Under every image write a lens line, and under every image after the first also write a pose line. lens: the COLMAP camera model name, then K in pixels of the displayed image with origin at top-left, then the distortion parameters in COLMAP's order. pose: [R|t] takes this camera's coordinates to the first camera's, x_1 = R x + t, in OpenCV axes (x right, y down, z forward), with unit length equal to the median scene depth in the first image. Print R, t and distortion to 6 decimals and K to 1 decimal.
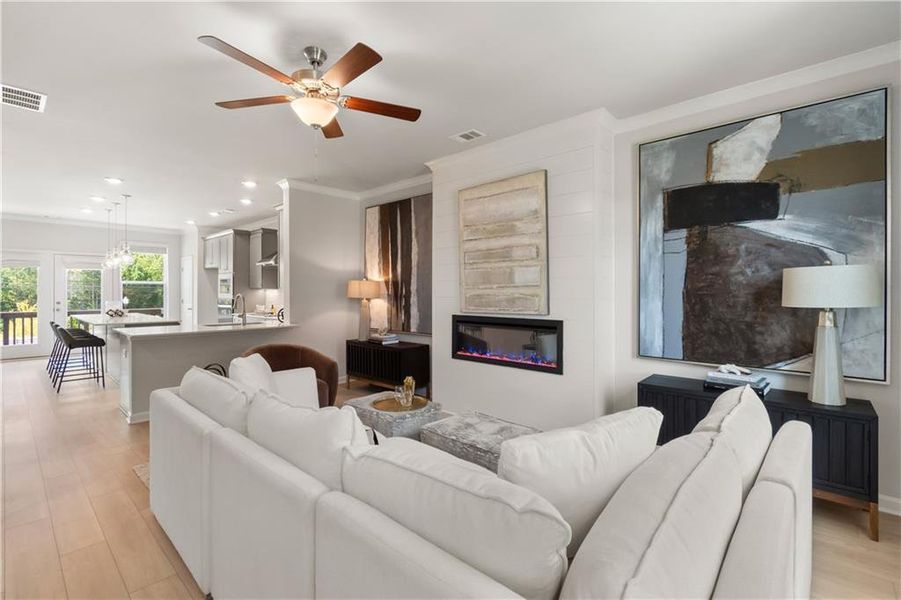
lens RADIAL K [[402.3, 0, 422.3], [0, 402.3, 285.0], [0, 0, 1]] dist [0.001061, -0.000144]
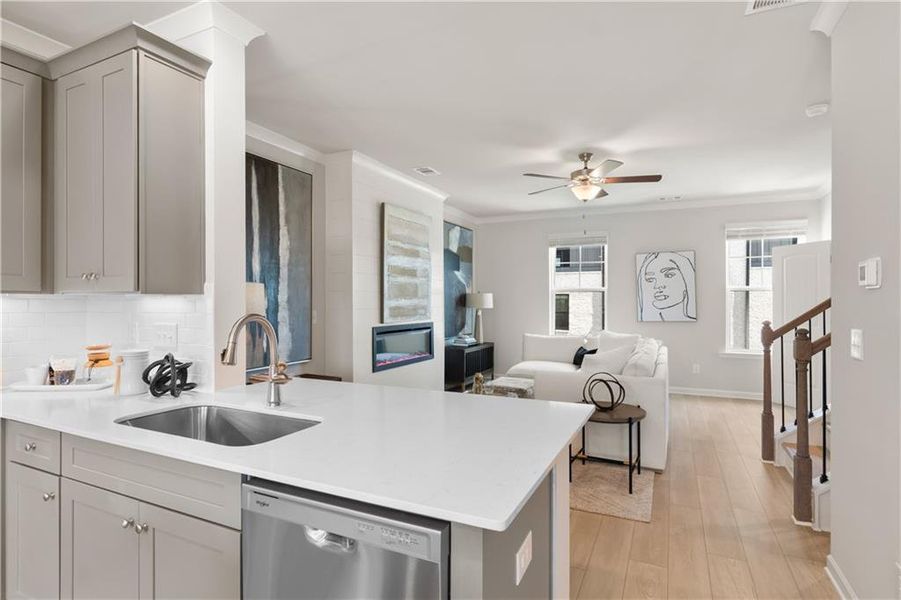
lens RADIAL K [[455.4, 0, 459.3], [0, 455.4, 295.5], [0, 0, 1]] dist [0.005224, -0.001281]
pose [[-0.319189, 0.010501, 0.947633, -0.843009], [-0.017240, 0.999709, -0.016885, 0.010911], [-0.947534, -0.021726, -0.318916, 0.952685]]
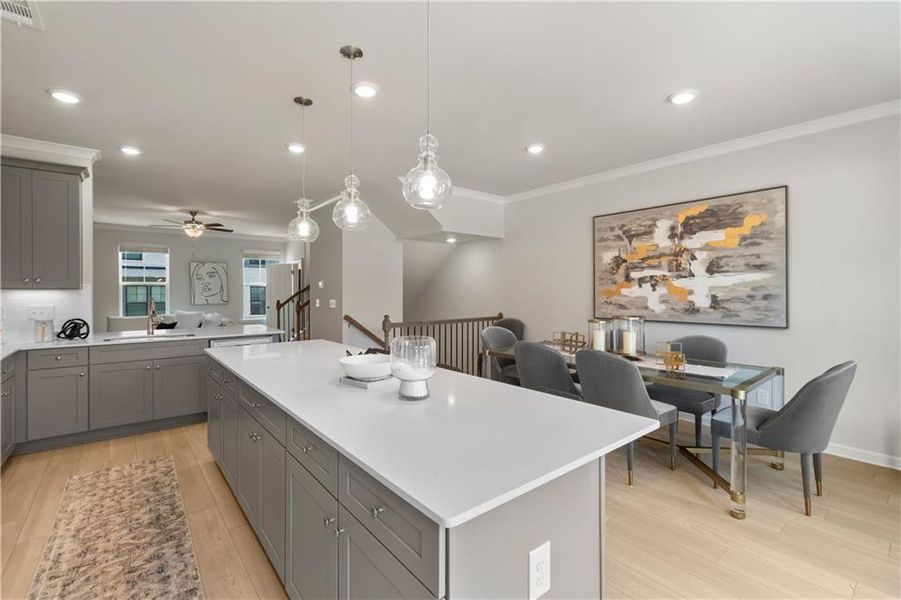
lens RADIAL K [[402.3, 0, 453.5], [0, 402.3, 291.8], [0, 0, 1]] dist [0.001061, -0.000144]
pose [[-0.994653, 0.004826, 0.103163, -1.143930], [0.003525, 0.999912, -0.012785, 0.022985], [-0.103216, -0.012353, -0.994582, 1.741748]]
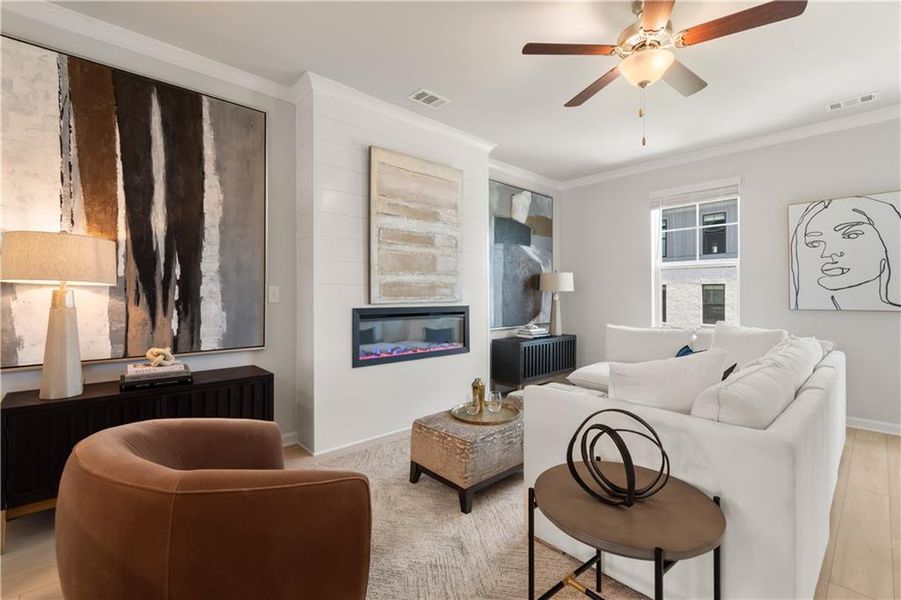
lens RADIAL K [[402.3, 0, 472.9], [0, 402.3, 291.8], [0, 0, 1]] dist [0.001061, -0.000144]
pose [[0.027640, 0.009156, 0.999576, -0.539308], [-0.018851, 0.999785, -0.008636, 0.038027], [-0.999440, -0.018604, 0.027807, 0.629034]]
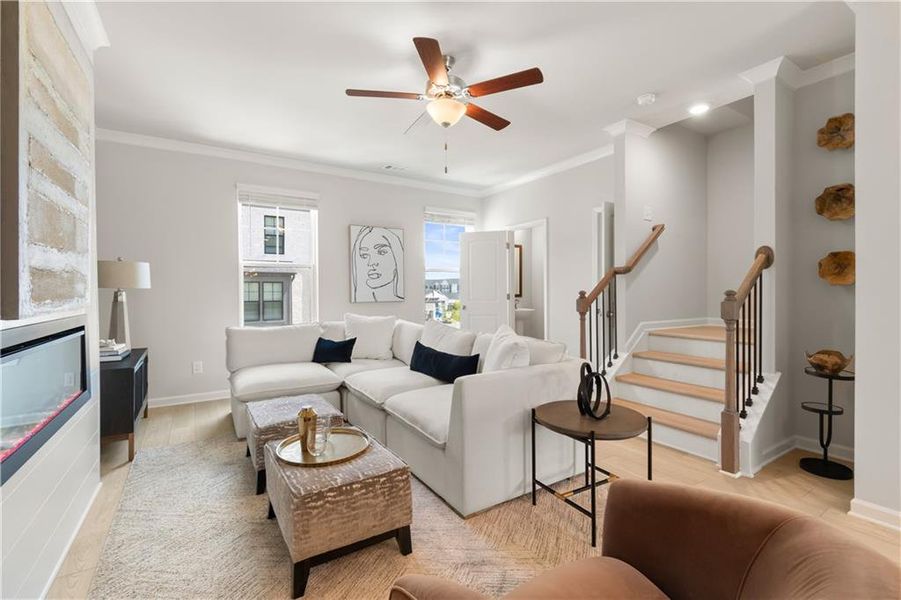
lens RADIAL K [[402.3, 0, 432.8], [0, 402.3, 290.5], [0, 0, 1]] dist [0.001061, -0.000144]
pose [[-0.966614, 0.007050, 0.256139, -0.235386], [0.002389, 0.999826, -0.018505, 0.041943], [-0.256225, -0.017275, -0.966463, 0.977175]]
